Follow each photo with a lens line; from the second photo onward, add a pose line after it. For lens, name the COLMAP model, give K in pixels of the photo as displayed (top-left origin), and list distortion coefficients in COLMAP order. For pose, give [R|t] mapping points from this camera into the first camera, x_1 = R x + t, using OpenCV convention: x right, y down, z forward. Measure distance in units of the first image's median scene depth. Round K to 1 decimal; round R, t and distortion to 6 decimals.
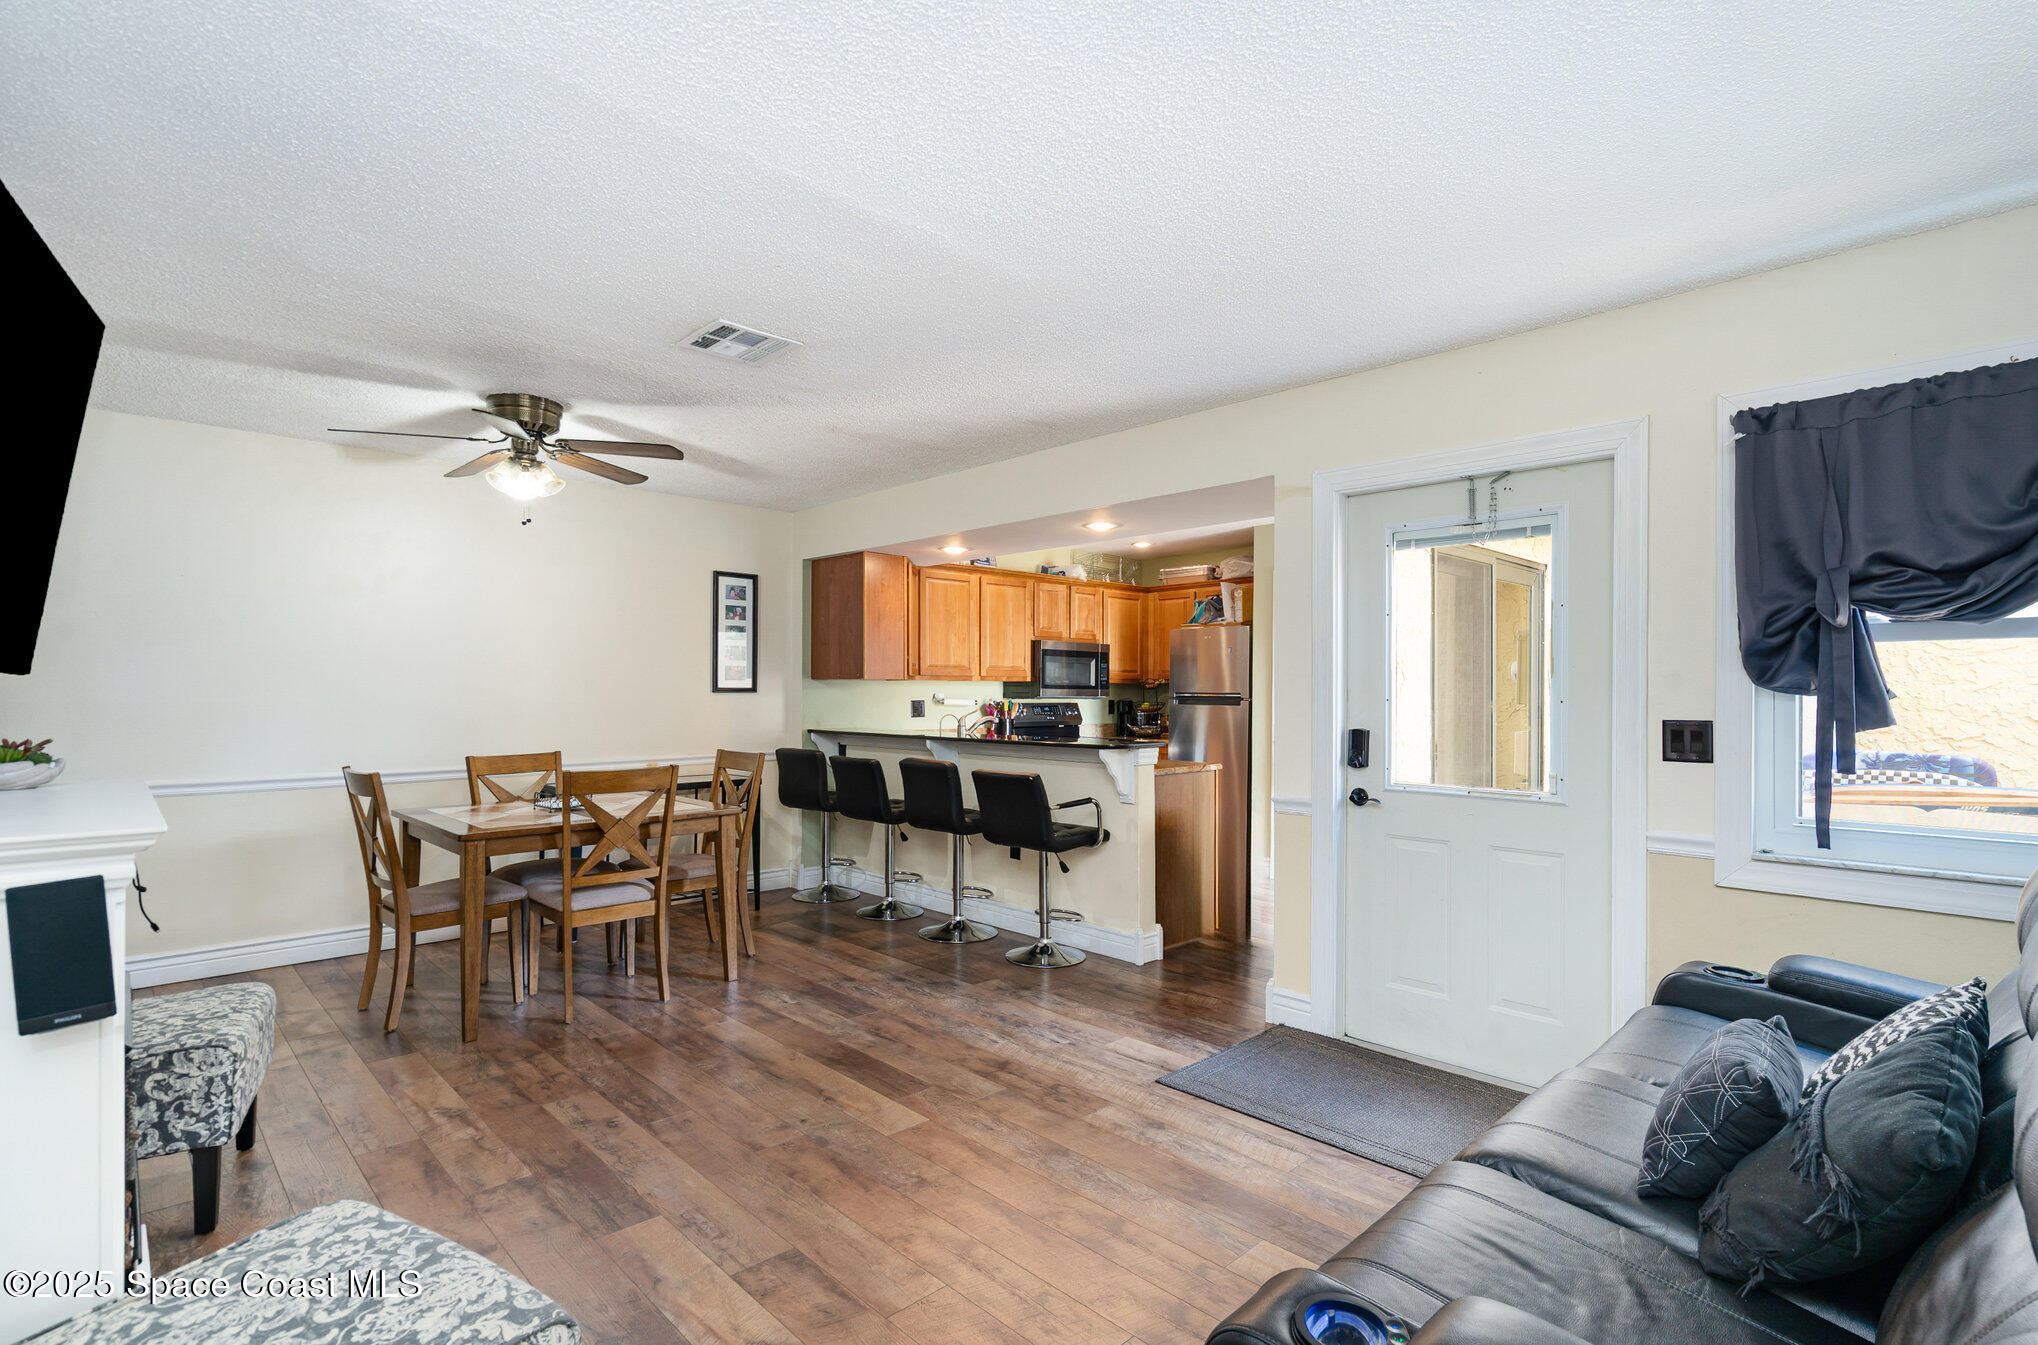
lens RADIAL K [[937.8, 0, 1023.7], [0, 937.8, 693.2], [0, 0, 1]] dist [-0.003686, -0.001668]
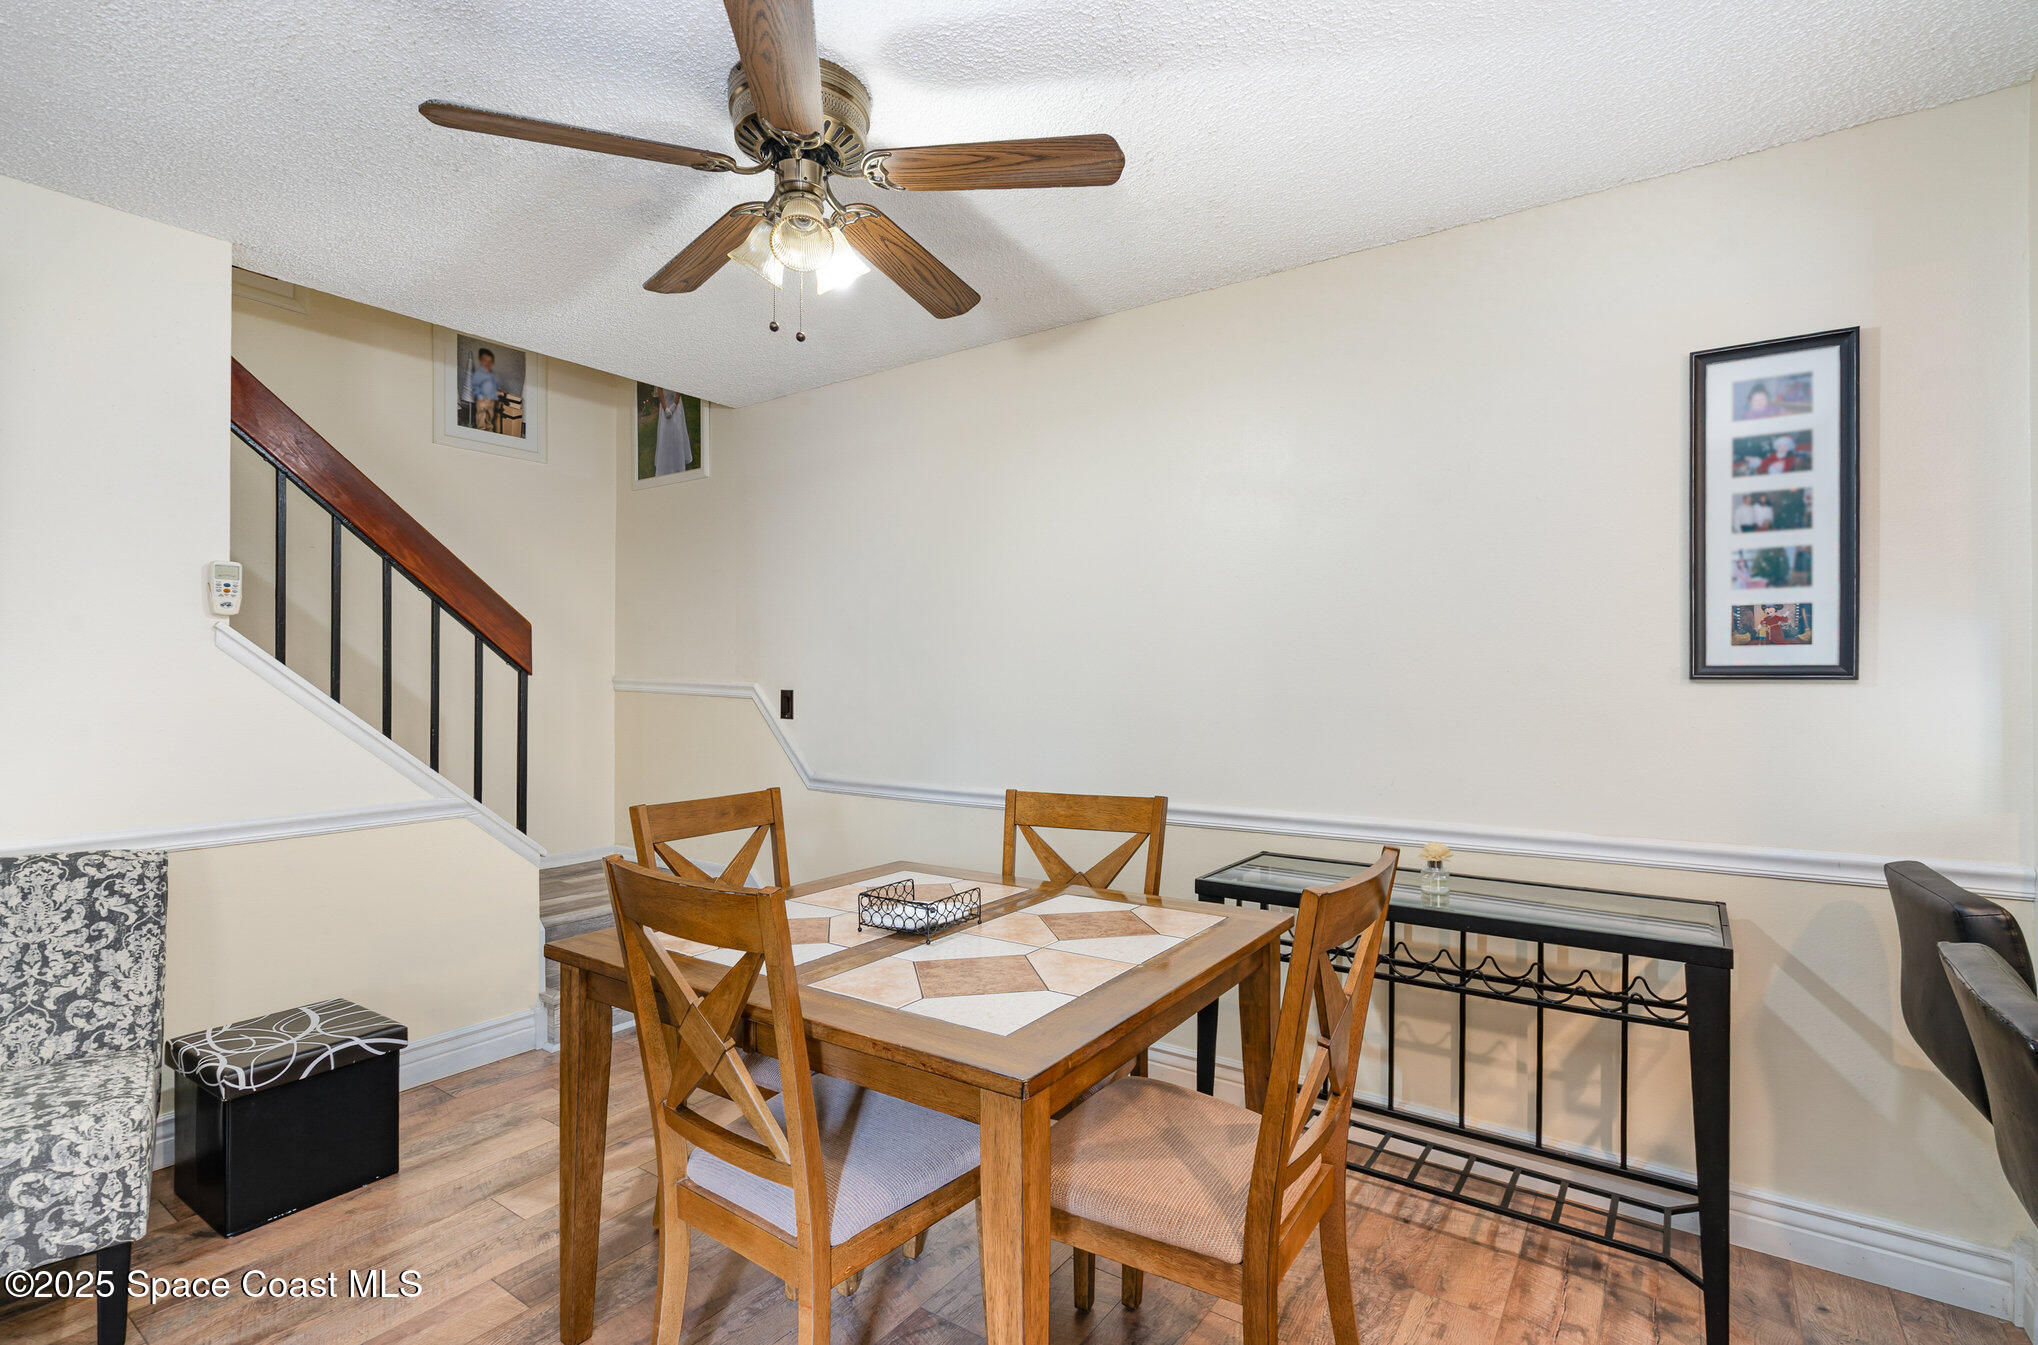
lens RADIAL K [[937.8, 0, 1028.9], [0, 937.8, 677.3], [0, 0, 1]] dist [-0.003686, -0.001668]
pose [[0.194857, -0.002760, -0.980828, -0.012125], [-0.000728, 0.999995, -0.002958, 0.000045], [0.980831, 0.001290, 0.194855, 0.533308]]
